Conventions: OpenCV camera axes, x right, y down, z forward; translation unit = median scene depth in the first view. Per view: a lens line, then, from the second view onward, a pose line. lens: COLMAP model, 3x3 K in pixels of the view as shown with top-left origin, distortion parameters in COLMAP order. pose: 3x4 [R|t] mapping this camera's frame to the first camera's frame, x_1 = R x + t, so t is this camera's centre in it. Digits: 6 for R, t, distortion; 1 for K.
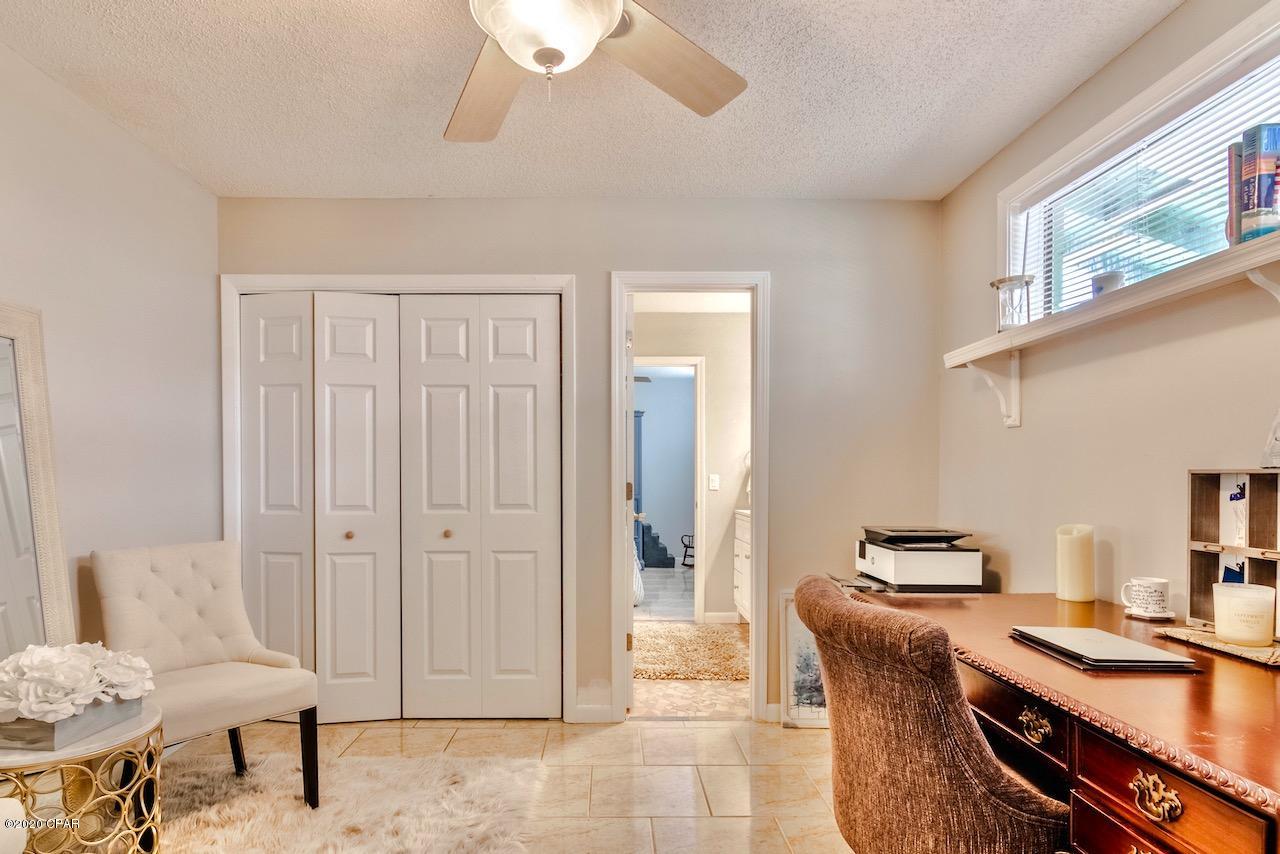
lens RADIAL K [[670.9, 0, 617.9], [0, 670.9, 486.3], [0, 0, 1]] dist [-0.008491, 0.004037]
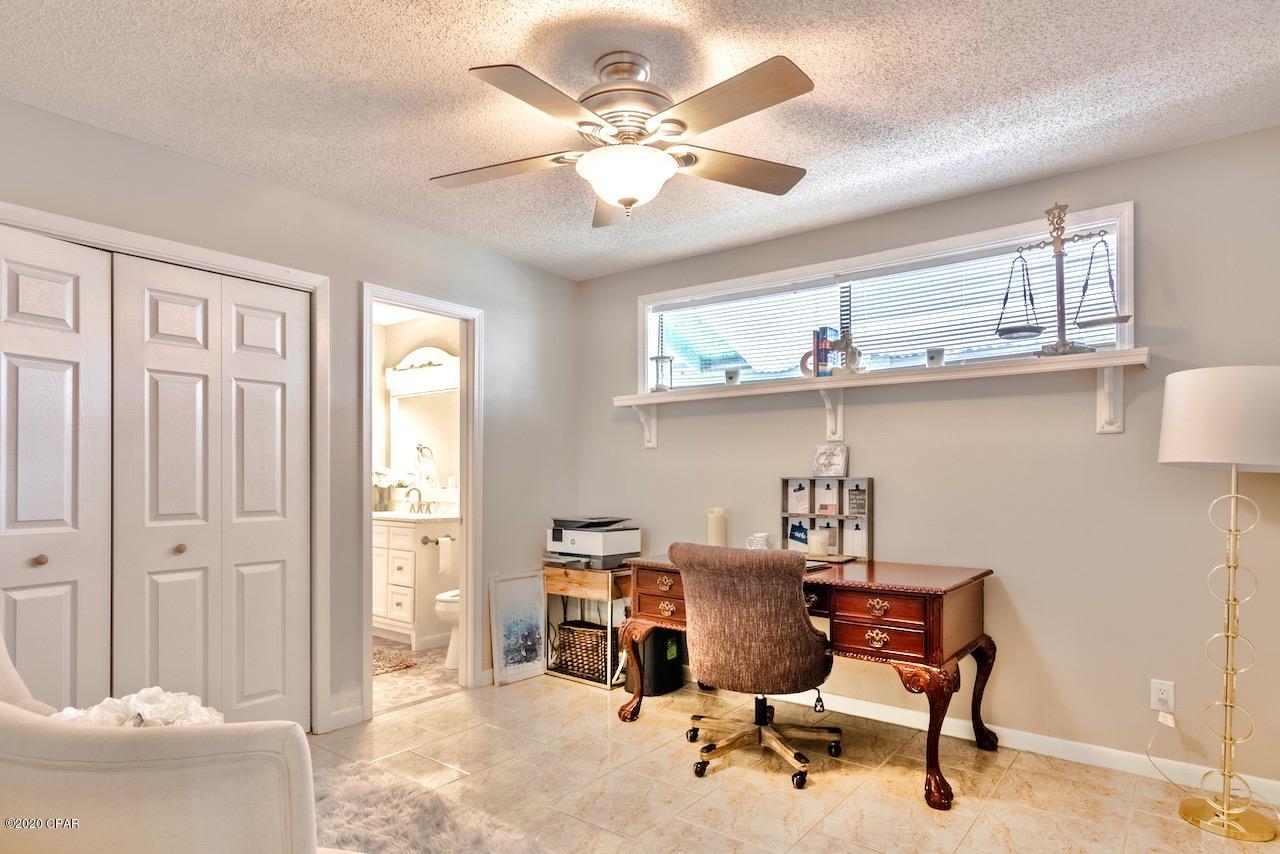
lens RADIAL K [[670.9, 0, 641.5], [0, 670.9, 474.9], [0, 0, 1]] dist [-0.008491, 0.004037]
pose [[0.636444, 0.004860, 0.771307, -0.532690], [0.010467, 0.999834, -0.014936, -0.003179], [-0.771252, 0.017579, 0.636288, 0.018078]]
